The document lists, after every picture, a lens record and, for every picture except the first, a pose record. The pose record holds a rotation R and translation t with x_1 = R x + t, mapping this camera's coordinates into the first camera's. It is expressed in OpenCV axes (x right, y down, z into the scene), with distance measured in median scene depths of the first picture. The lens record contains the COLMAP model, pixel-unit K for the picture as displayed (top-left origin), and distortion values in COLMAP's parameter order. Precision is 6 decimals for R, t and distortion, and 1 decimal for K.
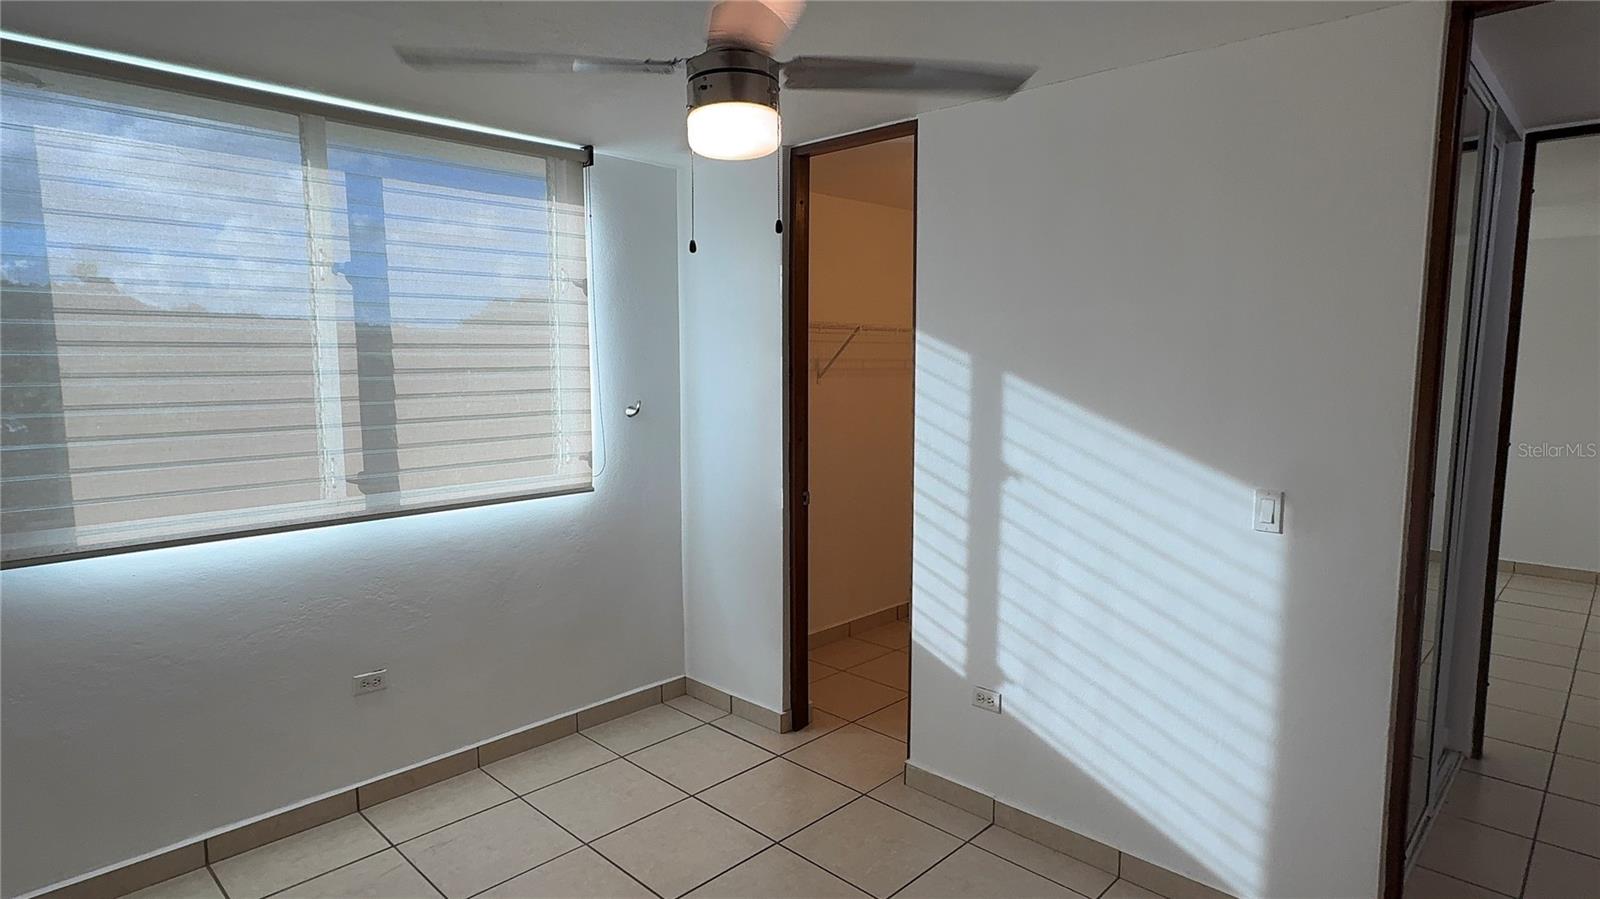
lens RADIAL K [[872.6, 0, 796.6], [0, 872.6, 447.5], [0, 0, 1]] dist [-0.027015, 0.037024]
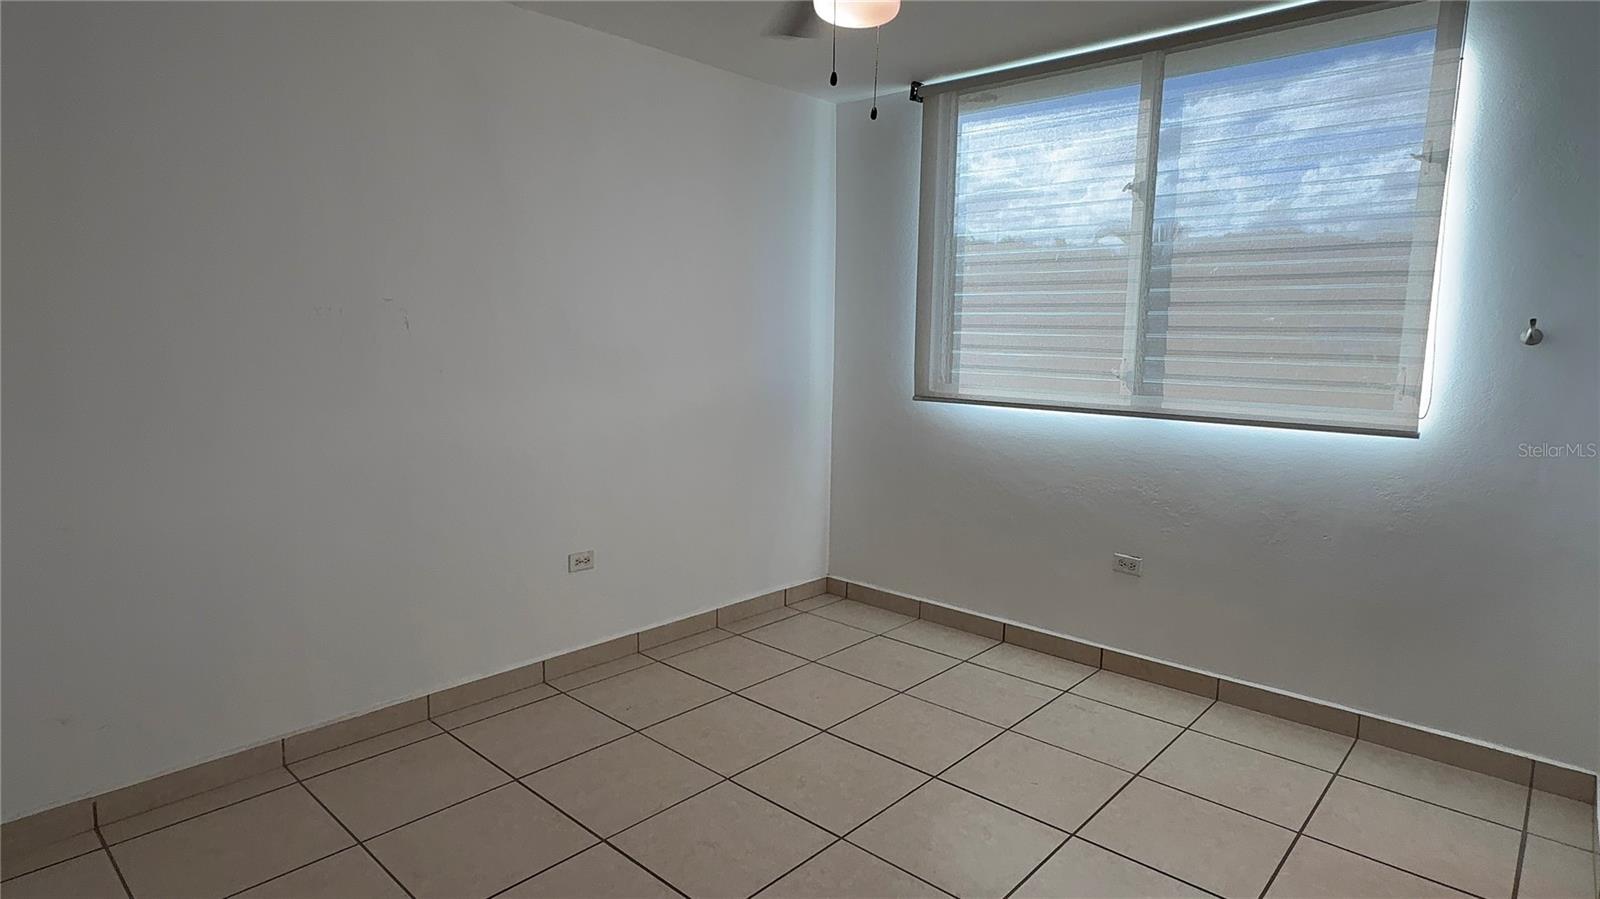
lens RADIAL K [[872.6, 0, 796.6], [0, 872.6, 447.5], [0, 0, 1]] dist [-0.027015, 0.037024]
pose [[0.023951, 0.129581, -0.991280, 0.589415], [-0.121462, 0.984595, 0.125772, 0.033932], [0.992307, 0.117391, 0.039321, 0.519365]]
